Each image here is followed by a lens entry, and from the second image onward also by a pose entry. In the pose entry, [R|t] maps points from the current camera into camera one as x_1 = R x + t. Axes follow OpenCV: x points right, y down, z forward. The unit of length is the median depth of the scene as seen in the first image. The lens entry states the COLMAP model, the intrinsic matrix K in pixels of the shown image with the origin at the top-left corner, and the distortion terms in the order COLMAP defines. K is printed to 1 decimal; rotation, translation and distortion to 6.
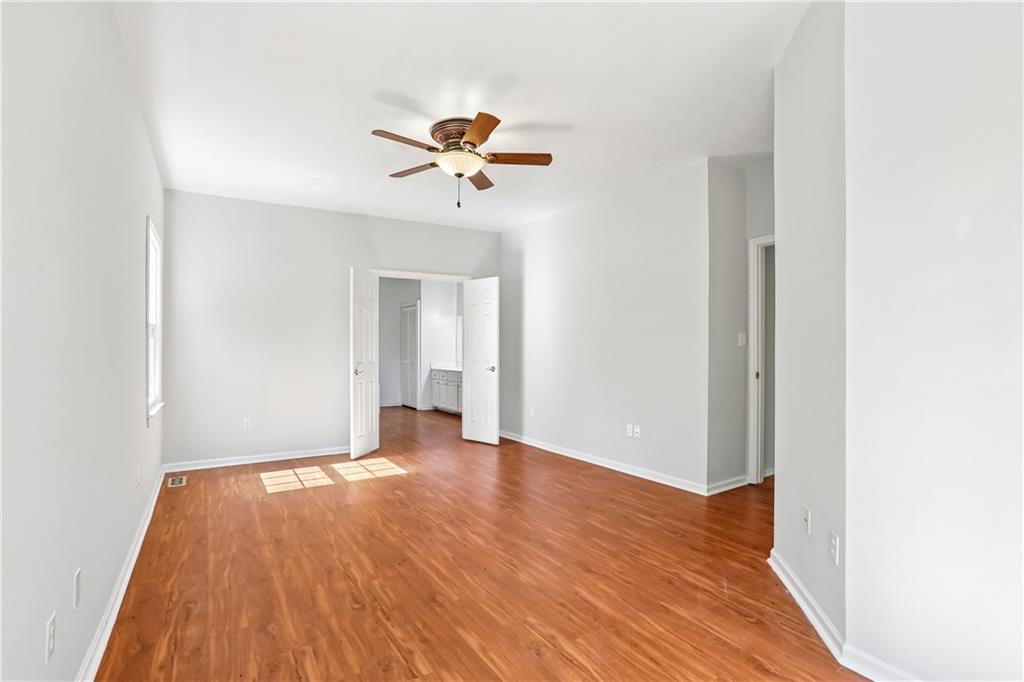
lens RADIAL K [[497.3, 0, 512.0], [0, 497.3, 341.0], [0, 0, 1]] dist [-0.091830, 0.033938]
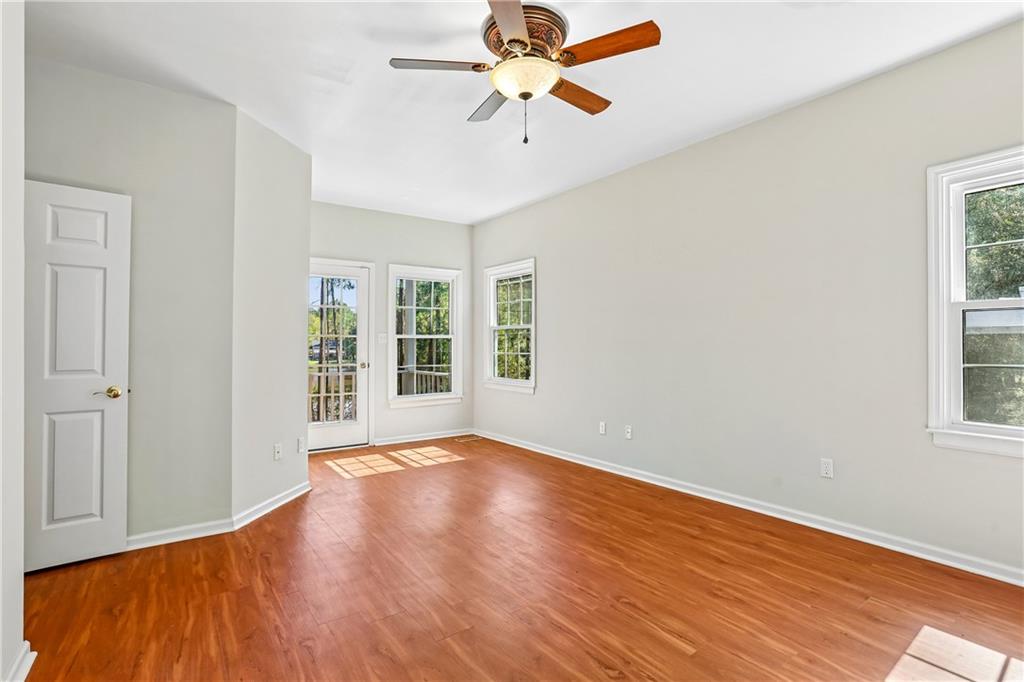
lens RADIAL K [[488.3, 0, 514.4], [0, 488.3, 347.2], [0, 0, 1]] dist [-0.085375, 0.040255]
pose [[-0.997344, 0.016146, -0.071023, -0.054620], [0.016685, 0.999836, -0.007000, 0.029065], [0.070898, -0.008167, -0.997450, 1.836906]]
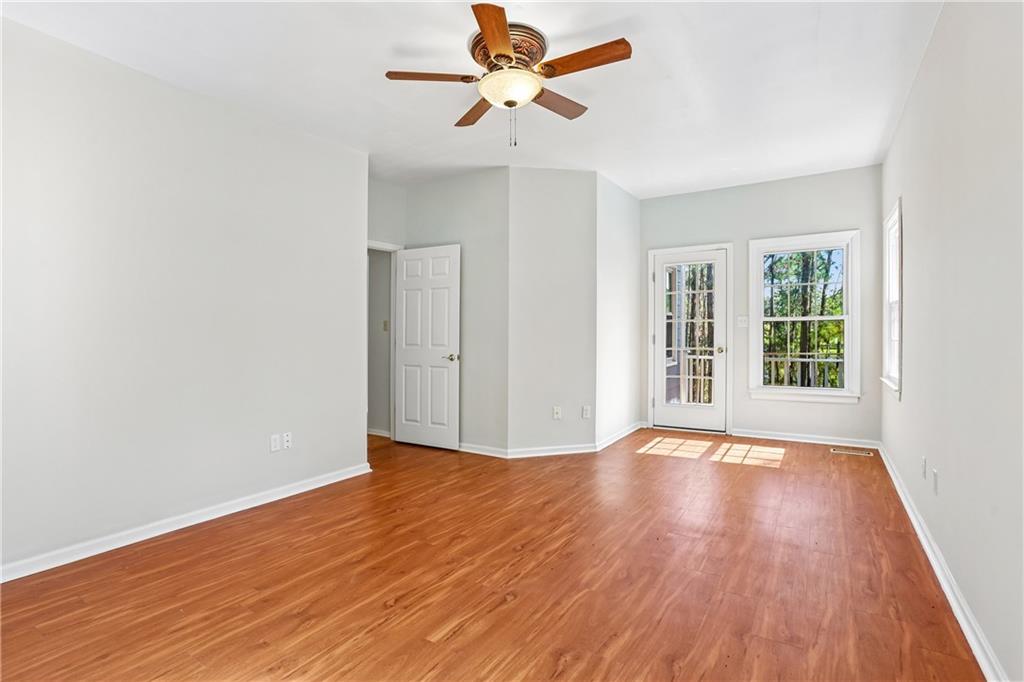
lens RADIAL K [[497.3, 0, 512.0], [0, 497.3, 341.0], [0, 0, 1]] dist [-0.091830, 0.033938]
pose [[-0.424640, -0.005703, 0.905344, -0.864643], [0.001174, 0.999976, 0.006850, 0.029899], [-0.905361, 0.003971, -0.424623, 1.443381]]
